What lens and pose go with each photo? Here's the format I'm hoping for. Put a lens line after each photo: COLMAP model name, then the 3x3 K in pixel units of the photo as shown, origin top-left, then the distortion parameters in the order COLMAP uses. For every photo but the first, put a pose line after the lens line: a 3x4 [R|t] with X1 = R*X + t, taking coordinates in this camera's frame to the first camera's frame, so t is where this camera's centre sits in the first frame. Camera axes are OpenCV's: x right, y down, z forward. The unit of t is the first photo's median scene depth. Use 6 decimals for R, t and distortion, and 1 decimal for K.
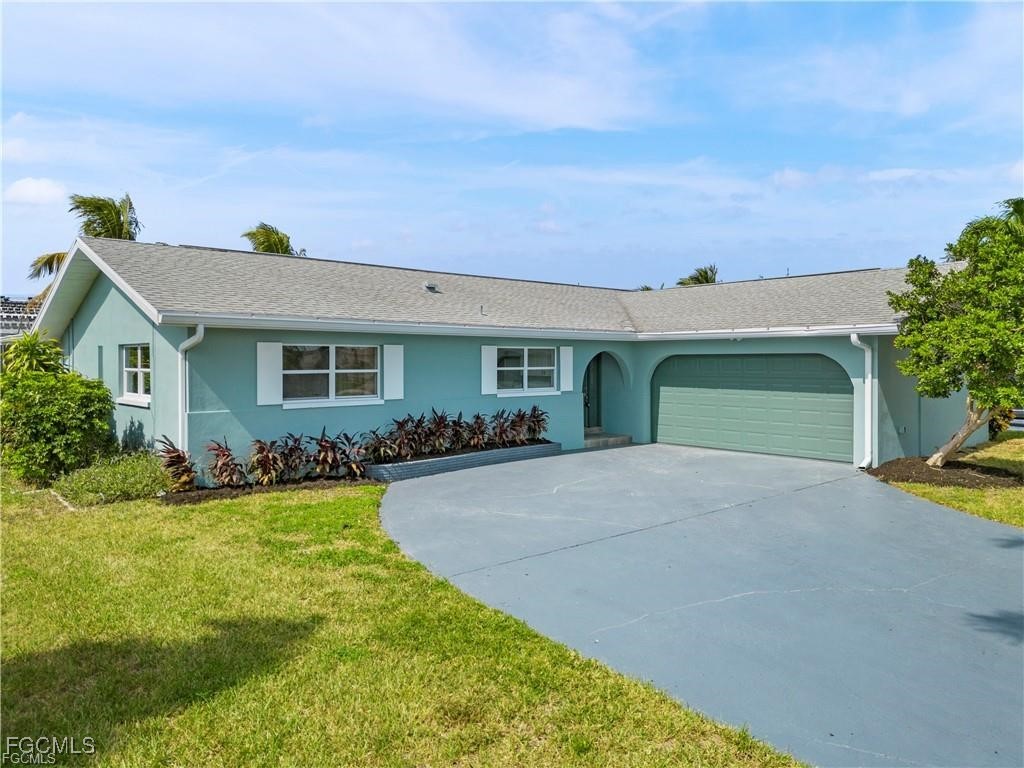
lens RADIAL K [[715.1, 0, 512.0], [0, 715.1, 384.0], [0, 0, 1]] dist [0.063438, -0.064478]
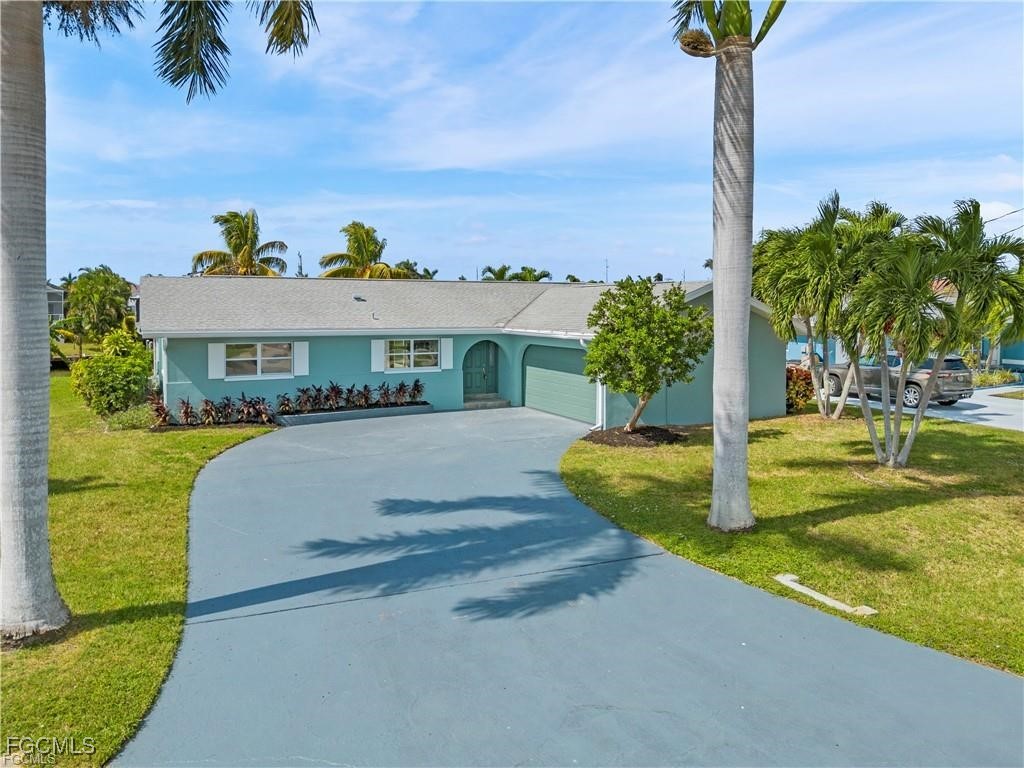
lens RADIAL K [[708.7, 0, 510.4], [0, 708.7, 342.2], [0, 0, 1]] dist [0.045543, -0.044657]
pose [[0.965992, 0.015508, -0.258105, 0.675287], [-0.011868, 0.999807, 0.015655, -0.080753], [0.258298, -0.012059, 0.965990, -0.412326]]
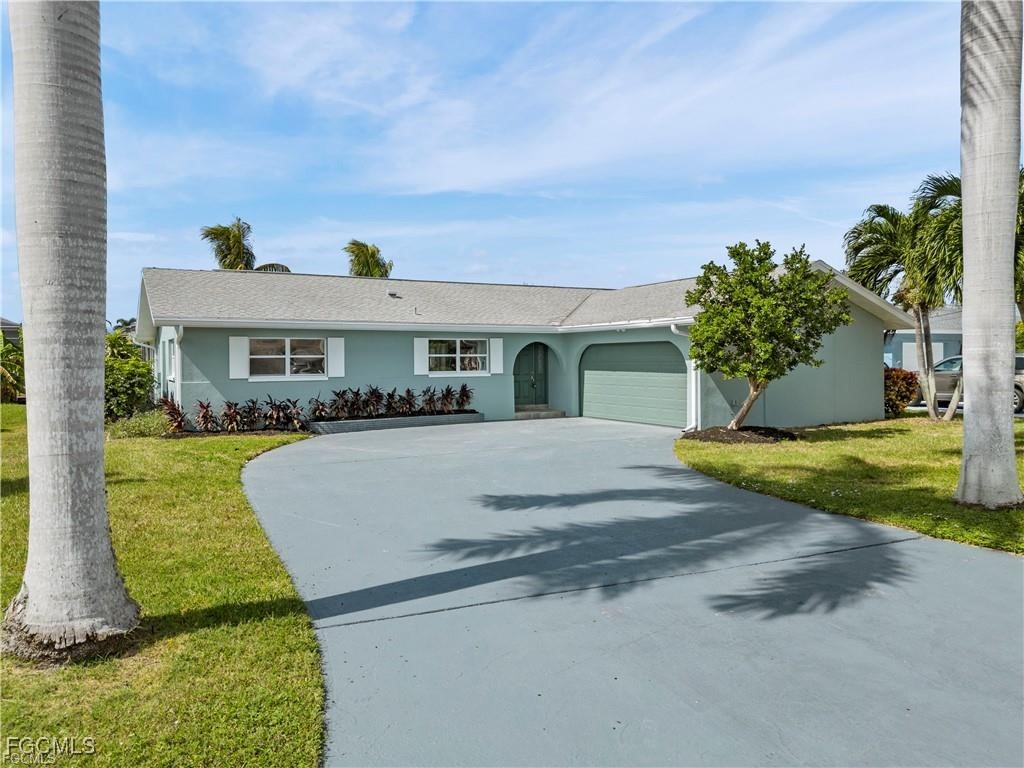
lens RADIAL K [[715.1, 0, 512.0], [0, 715.1, 384.0], [0, 0, 1]] dist [0.063438, -0.064478]
pose [[0.973770, 0.002079, -0.227527, 0.464773], [-0.001340, 0.999993, 0.003402, 0.028668], [0.227532, -0.003008, 0.973766, -0.269660]]
